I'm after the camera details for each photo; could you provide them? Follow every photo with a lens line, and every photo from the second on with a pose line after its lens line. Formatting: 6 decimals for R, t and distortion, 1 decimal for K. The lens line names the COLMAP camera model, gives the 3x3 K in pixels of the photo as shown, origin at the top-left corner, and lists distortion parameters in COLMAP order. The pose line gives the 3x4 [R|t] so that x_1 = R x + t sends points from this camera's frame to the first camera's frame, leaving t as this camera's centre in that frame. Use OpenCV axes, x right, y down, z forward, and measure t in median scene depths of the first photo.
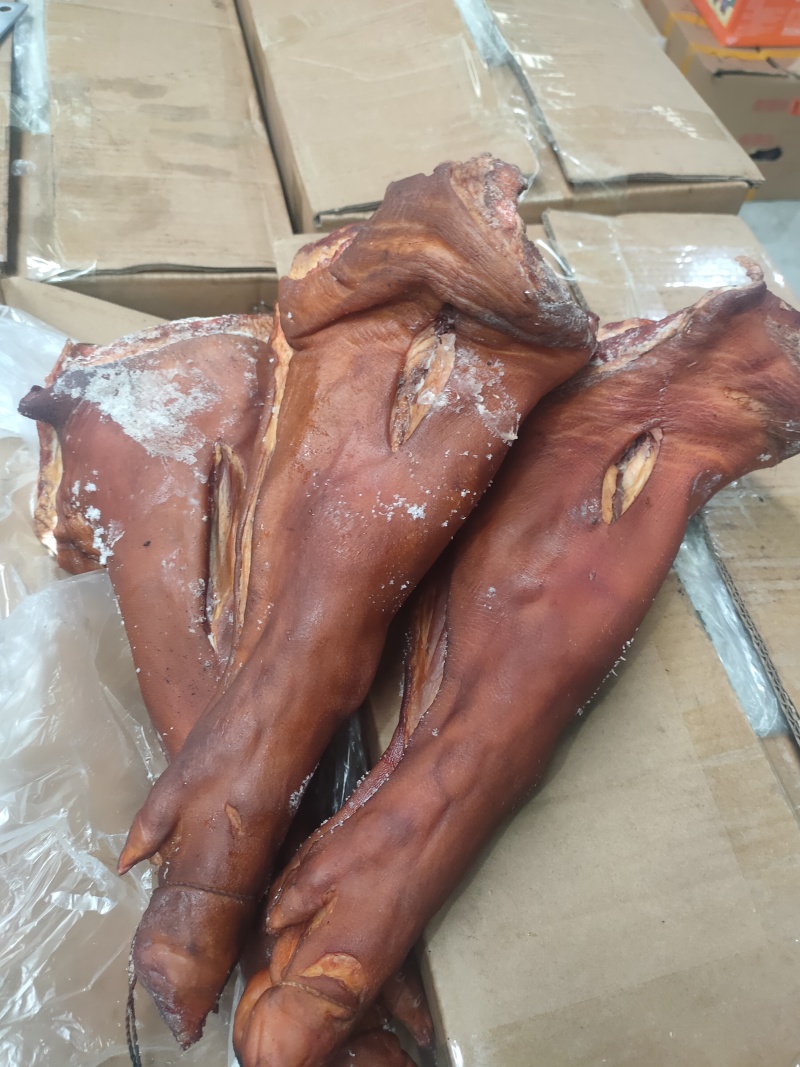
lens RADIAL K [[892.9, 0, 347.1], [0, 892.9, 572.3], [0, 0, 1]] dist [0.087116, -0.125456]
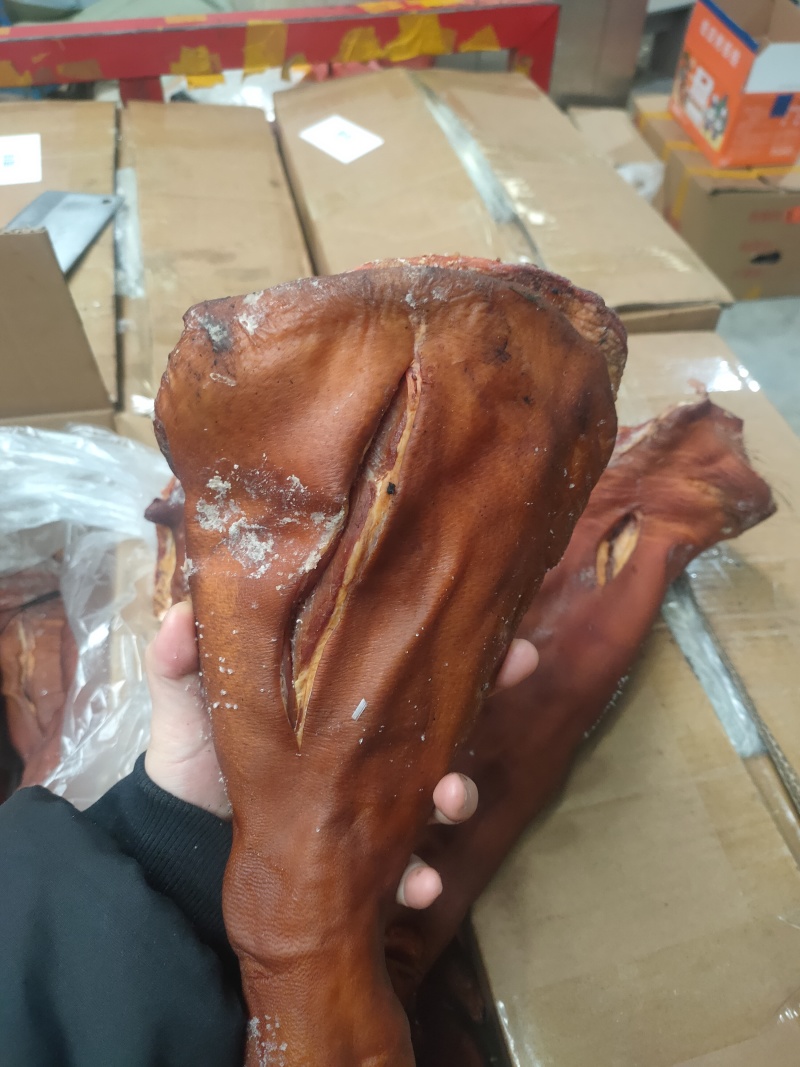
lens RADIAL K [[892.9, 0, 347.1], [0, 892.9, 572.3], [0, 0, 1]] dist [0.087116, -0.125456]
pose [[0.997981, -0.038759, -0.050309, -0.005888], [0.033363, 0.994018, -0.103992, 0.045000], [0.054038, 0.102103, 0.993305, -0.275498]]
